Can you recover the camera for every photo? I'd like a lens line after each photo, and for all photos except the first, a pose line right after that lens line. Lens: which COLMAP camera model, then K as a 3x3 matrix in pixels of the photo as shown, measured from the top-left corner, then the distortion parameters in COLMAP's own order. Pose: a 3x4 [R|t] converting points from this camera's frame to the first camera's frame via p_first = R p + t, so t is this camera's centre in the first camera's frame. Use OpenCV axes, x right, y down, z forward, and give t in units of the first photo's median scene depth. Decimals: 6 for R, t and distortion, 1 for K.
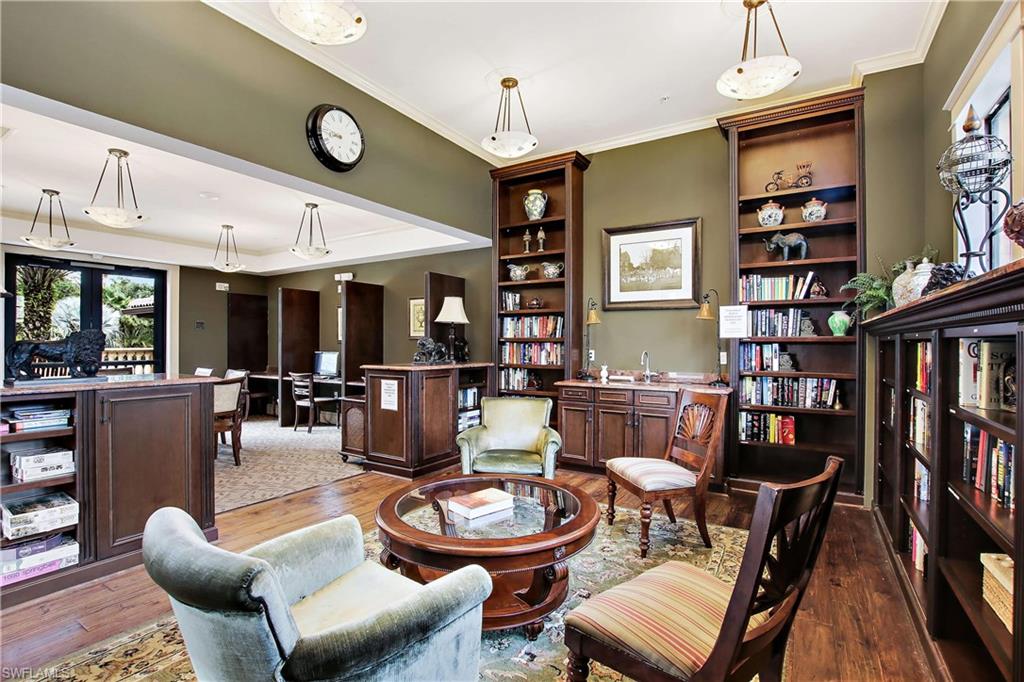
lens RADIAL K [[481.0, 0, 512.0], [0, 481.0, 341.0], [0, 0, 1]] dist [0.000710, 0.000057]
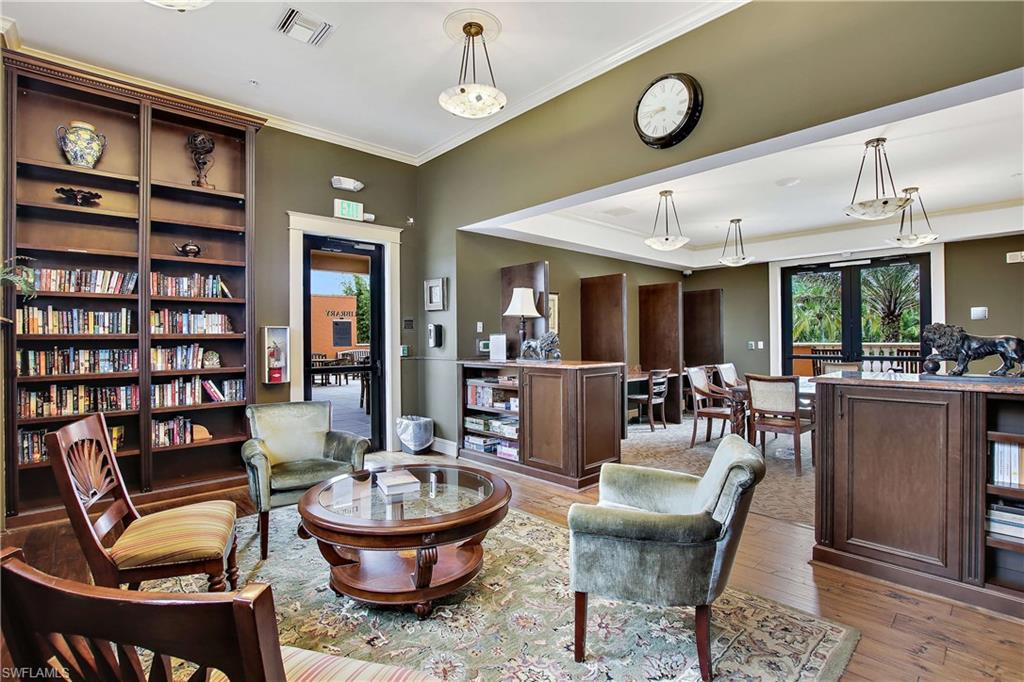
lens RADIAL K [[502.3, 0, 512.0], [0, 502.3, 341.0], [0, 0, 1]] dist [-0.001719, -0.000172]
pose [[-0.255827, -0.000402, -0.966723, 0.620767], [0.013219, 0.999905, -0.003914, 0.009290], [0.966632, -0.013780, -0.255797, 0.966869]]
